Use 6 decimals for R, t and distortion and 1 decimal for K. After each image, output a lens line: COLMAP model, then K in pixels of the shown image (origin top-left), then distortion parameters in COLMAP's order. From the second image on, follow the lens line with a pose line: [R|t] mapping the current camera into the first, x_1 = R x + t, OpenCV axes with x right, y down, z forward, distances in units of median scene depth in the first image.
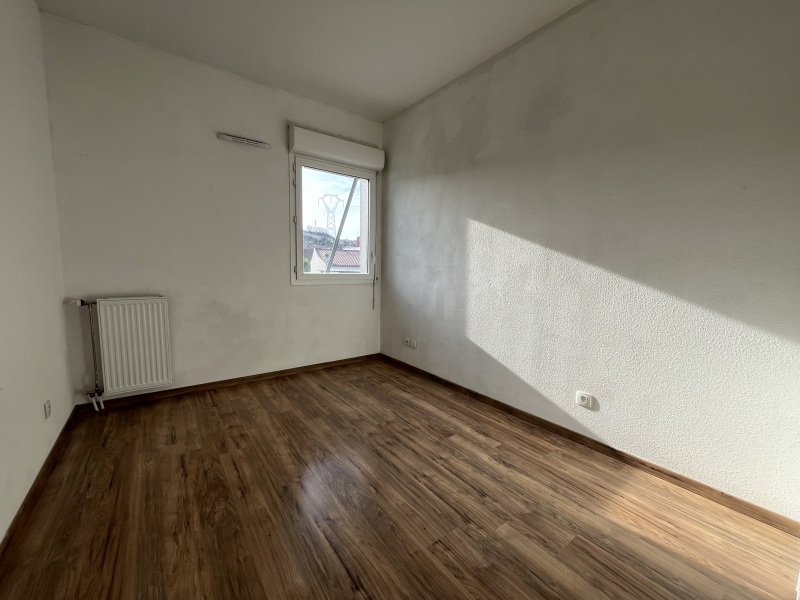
lens RADIAL K [[322.6, 0, 399.2], [0, 322.6, 299.2], [0, 0, 1]] dist [0.000316, -0.000059]
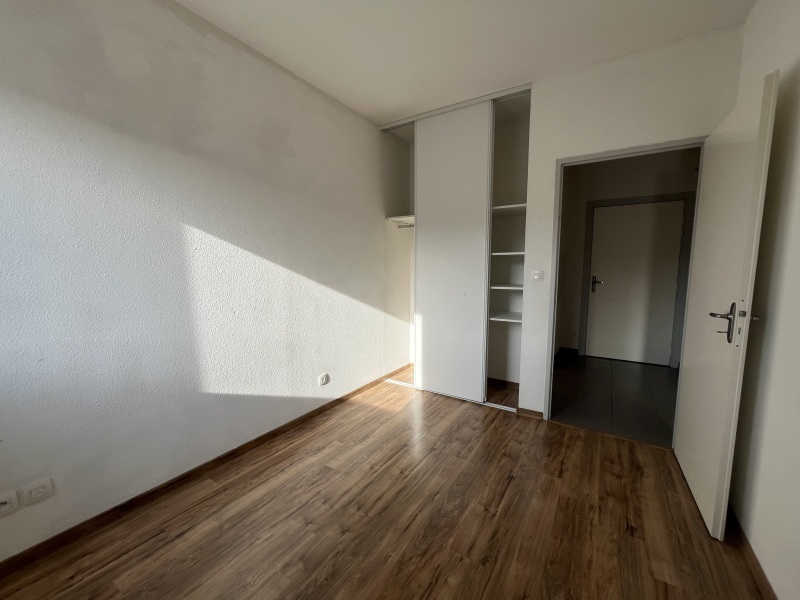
lens RADIAL K [[322.6, 0, 399.7], [0, 322.6, 302.3], [0, 0, 1]] dist [0.000316, -0.000059]
pose [[-0.343384, -0.121944, 0.931245, -0.788610], [0.091551, 0.982467, 0.162409, -0.209517], [-0.934722, 0.141025, -0.326199, 1.101900]]
